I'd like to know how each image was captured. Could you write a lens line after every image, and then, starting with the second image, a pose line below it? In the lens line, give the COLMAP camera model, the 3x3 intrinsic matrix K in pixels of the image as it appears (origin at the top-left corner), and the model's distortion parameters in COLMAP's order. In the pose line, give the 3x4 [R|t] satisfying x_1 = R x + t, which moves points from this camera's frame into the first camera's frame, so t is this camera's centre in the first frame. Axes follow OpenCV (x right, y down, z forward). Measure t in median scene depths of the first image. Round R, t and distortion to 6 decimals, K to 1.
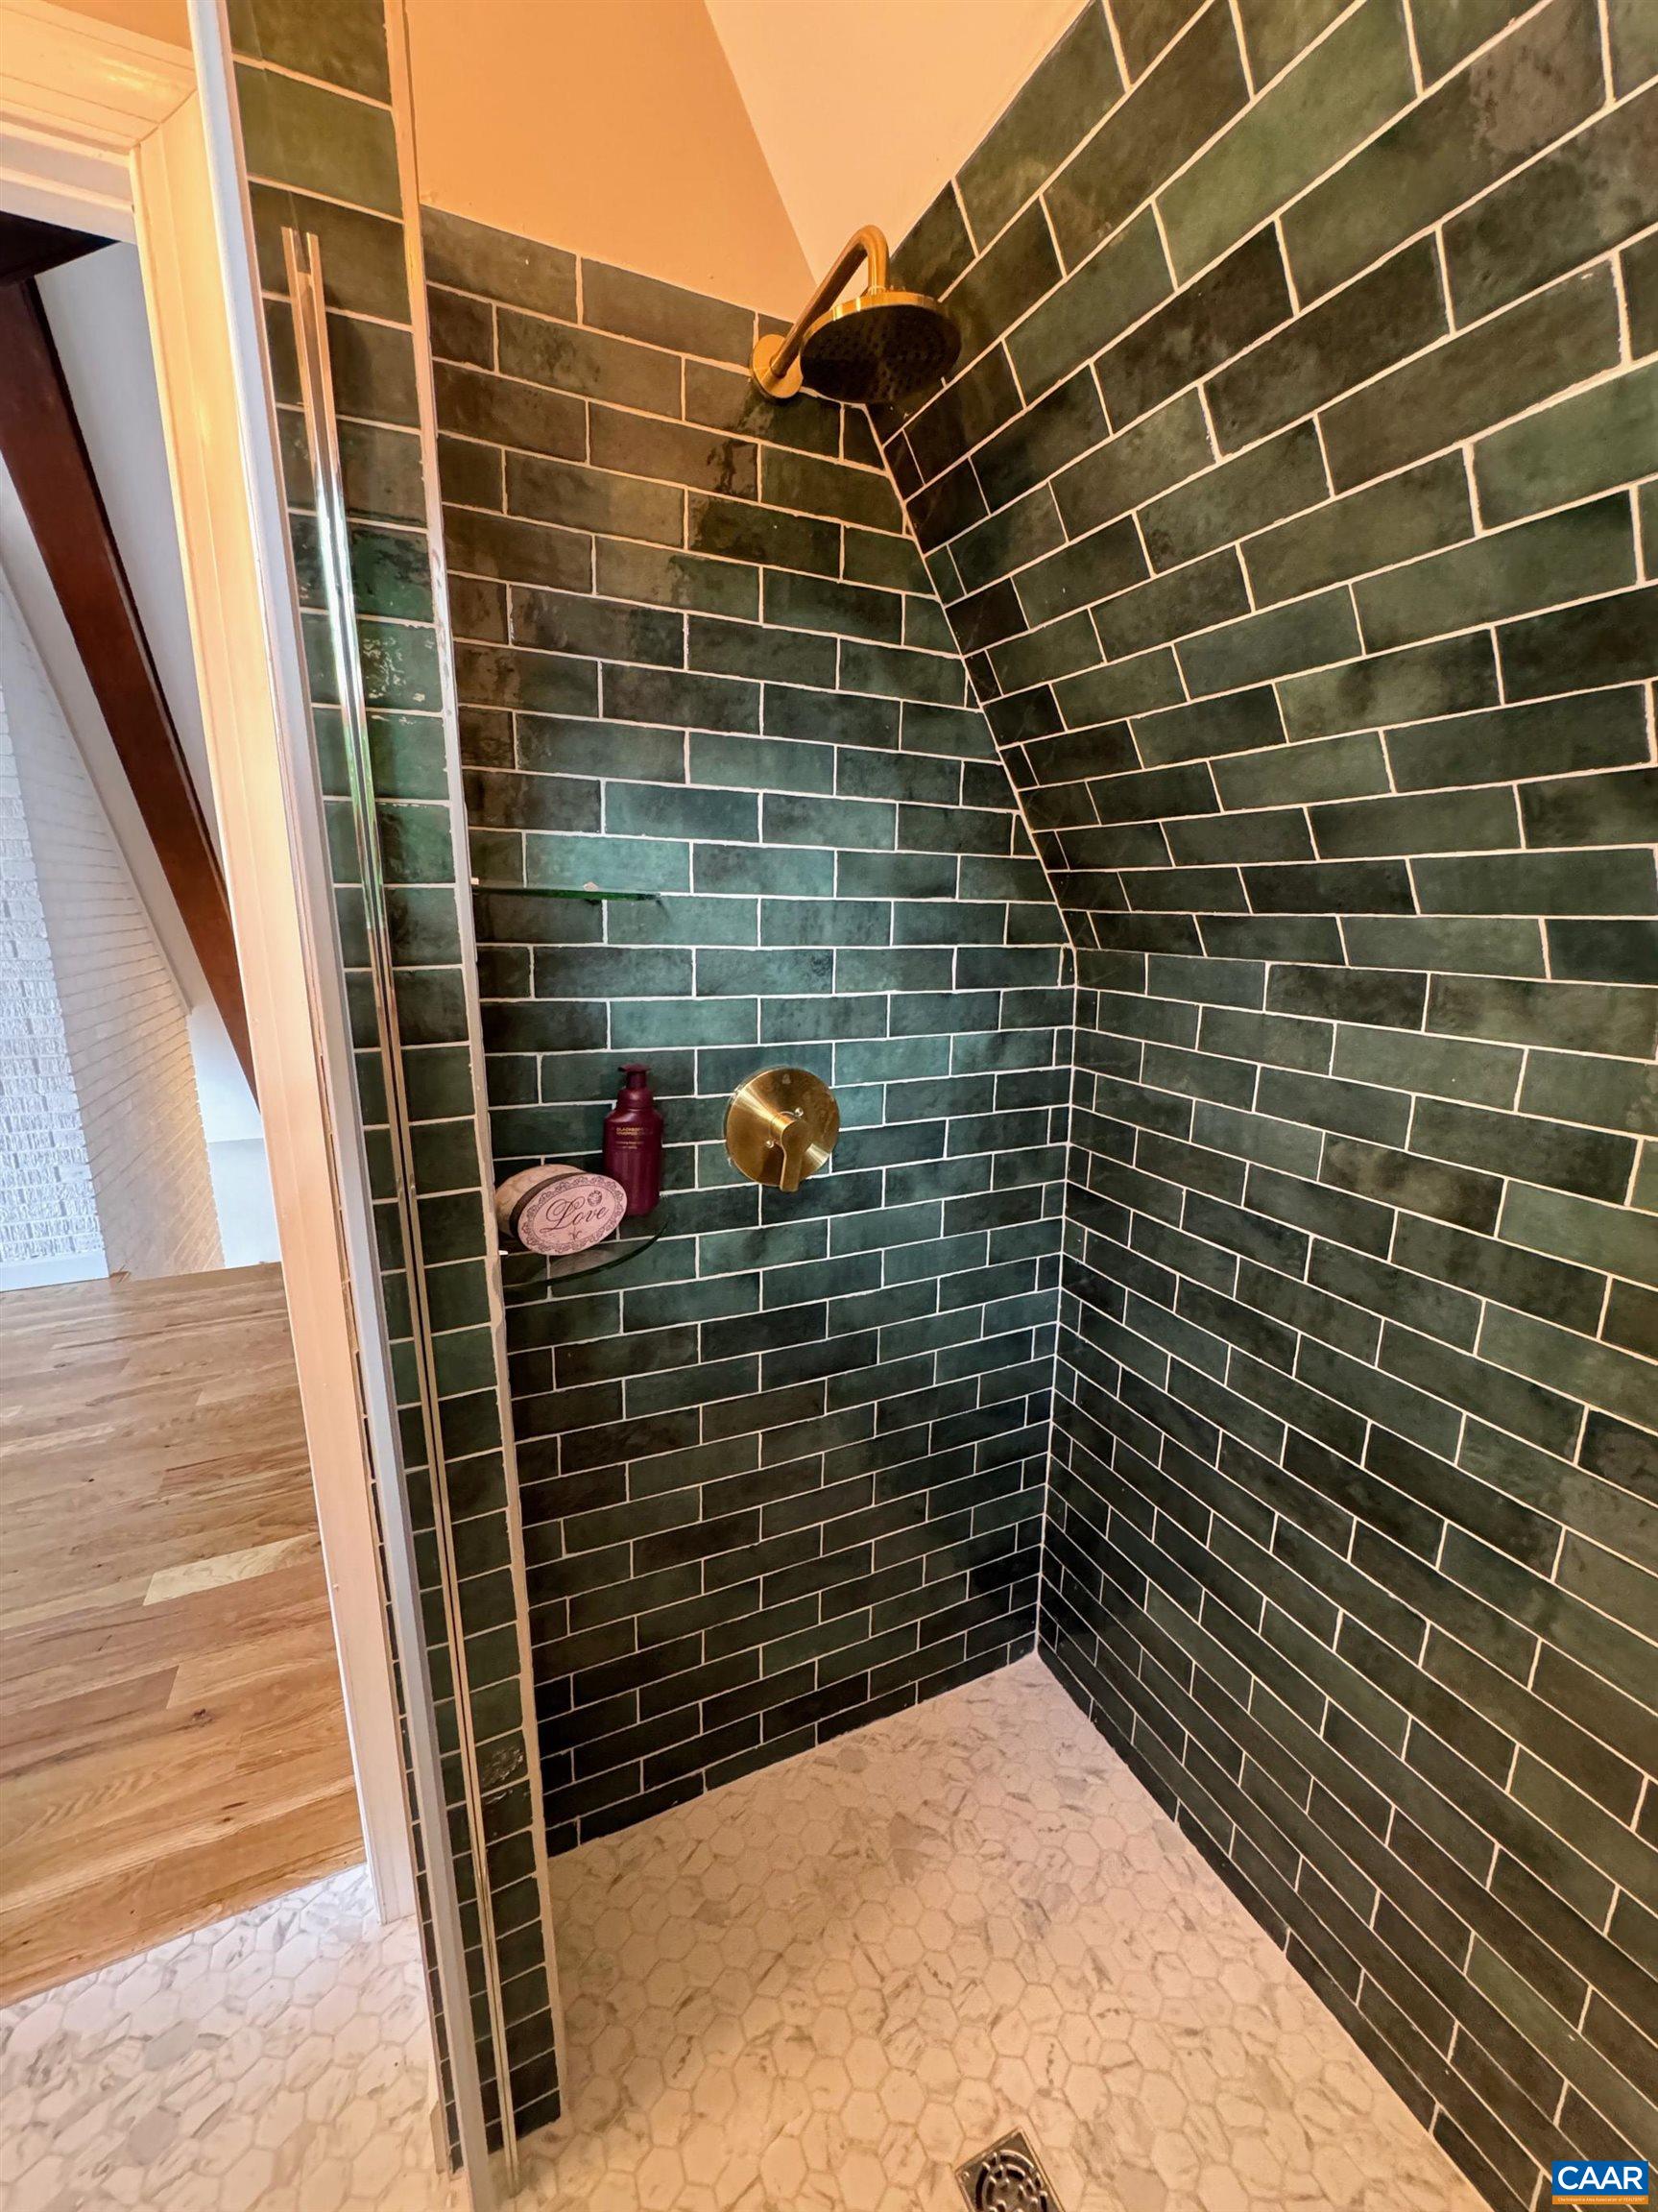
lens RADIAL K [[880.1, 0, 830.1], [0, 880.1, 1108.9], [0, 0, 1]] dist [-0.002669, 0.000123]
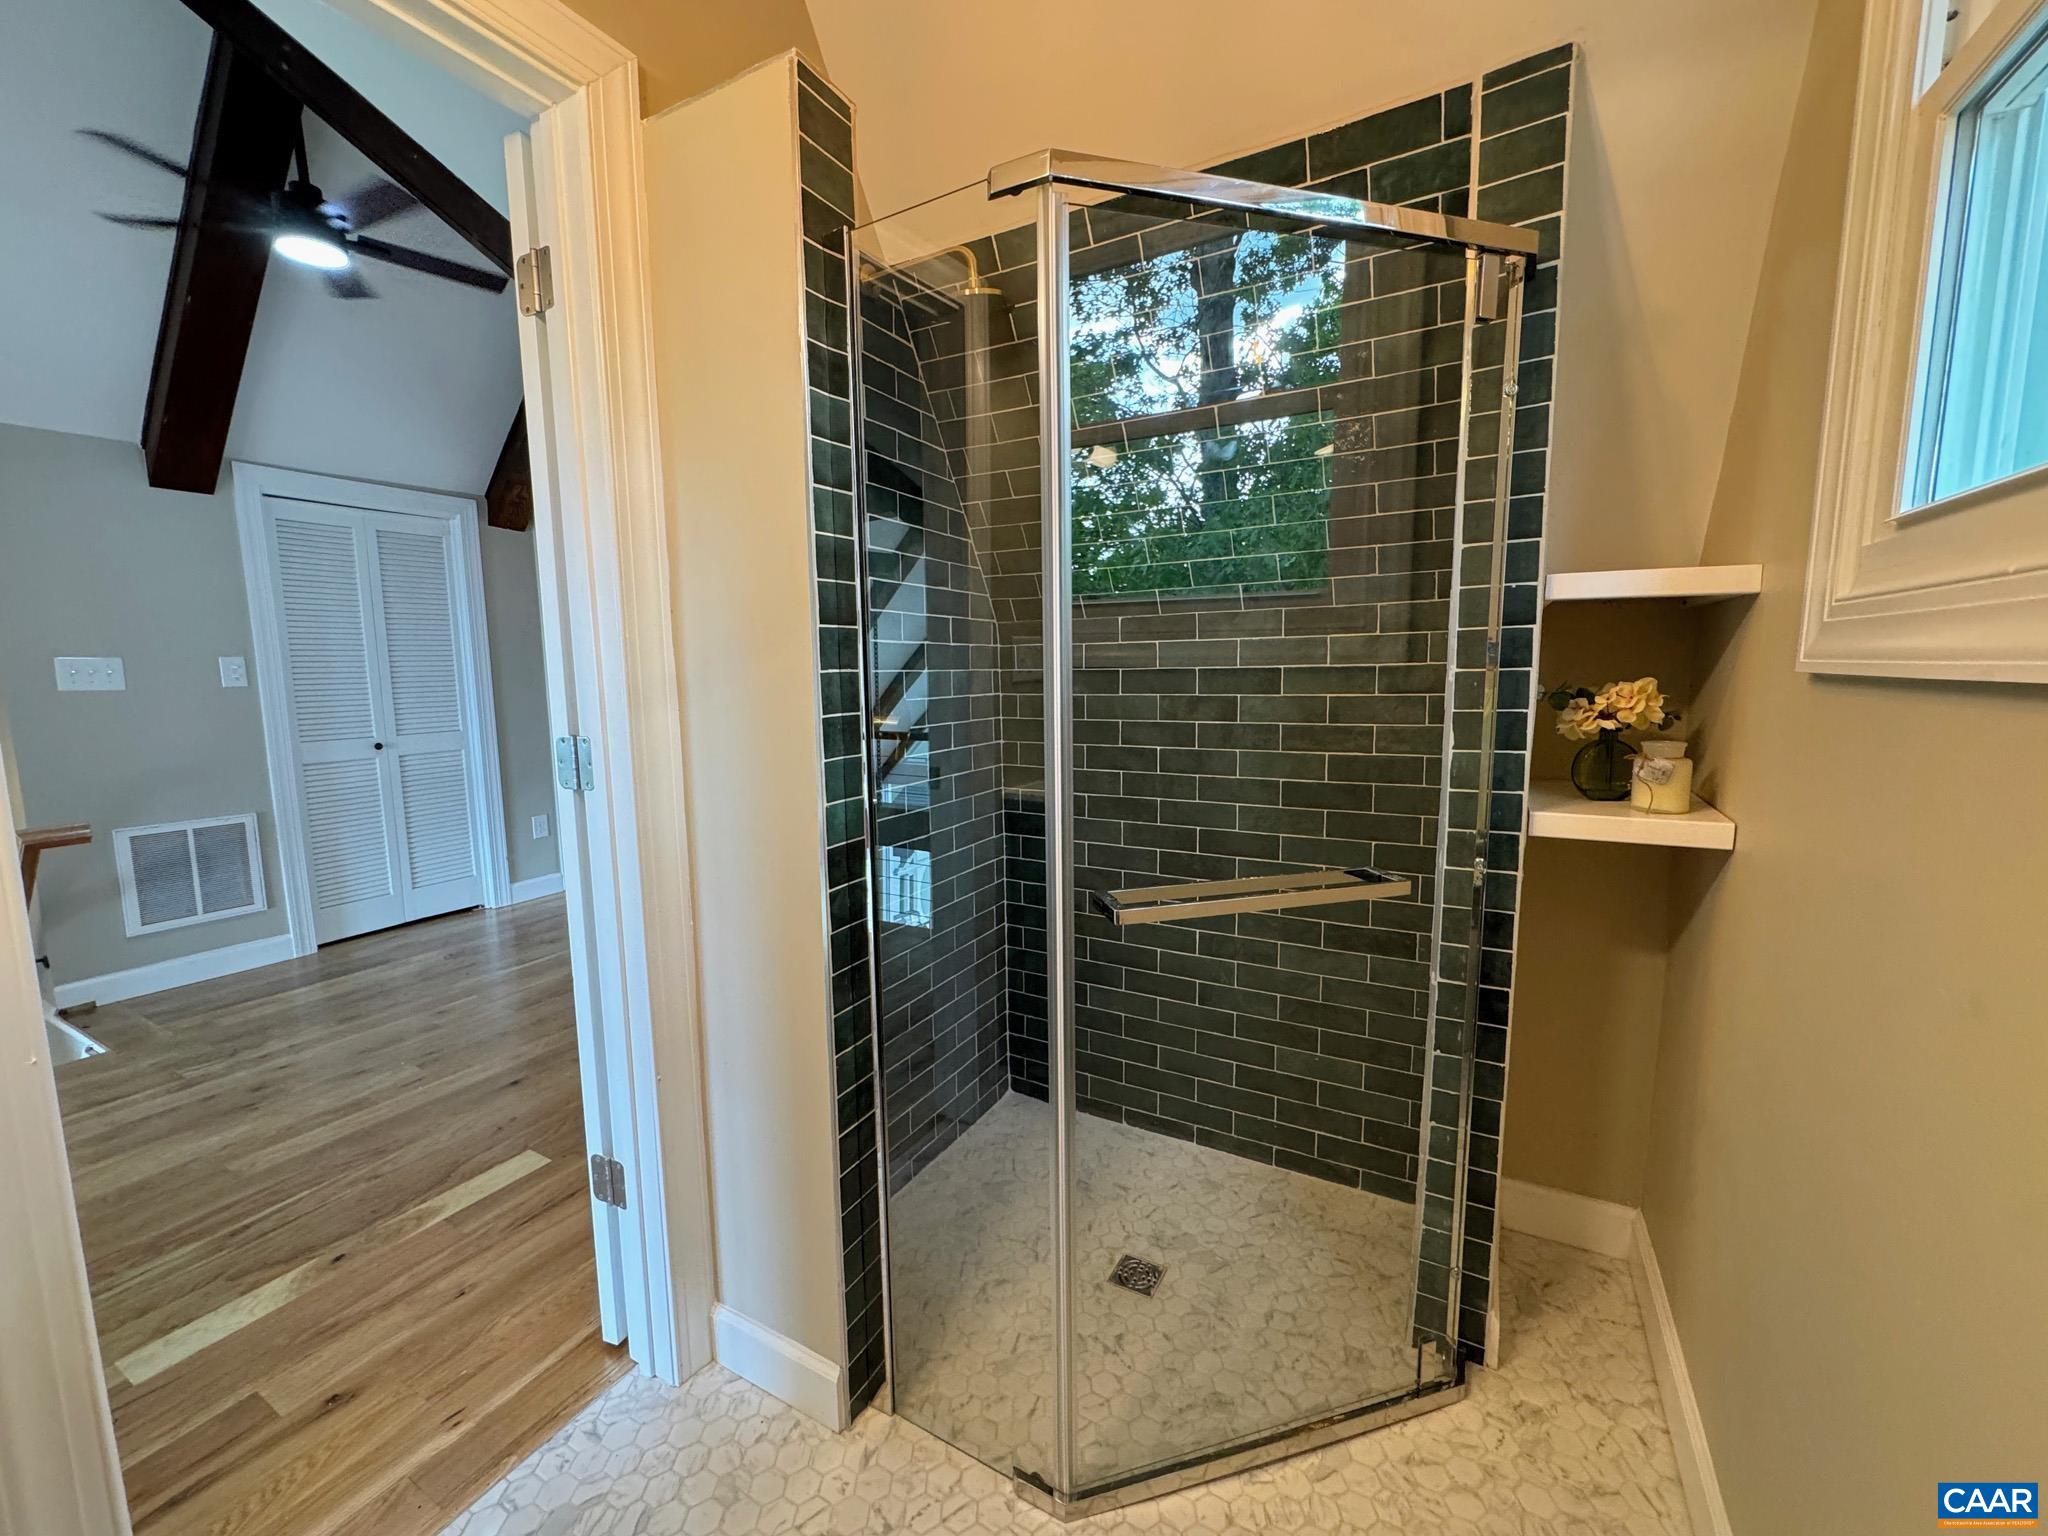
lens RADIAL K [[814.8, 0, 1013.1], [0, 814.8, 769.1], [0, 0, 1]] dist [-0.002669, 0.000123]
pose [[0.816445, -0.092394, 0.569983, -0.712678], [0.152432, 0.986586, -0.058419, 0.222003], [-0.556940, 0.134580, 0.819577, -0.311465]]
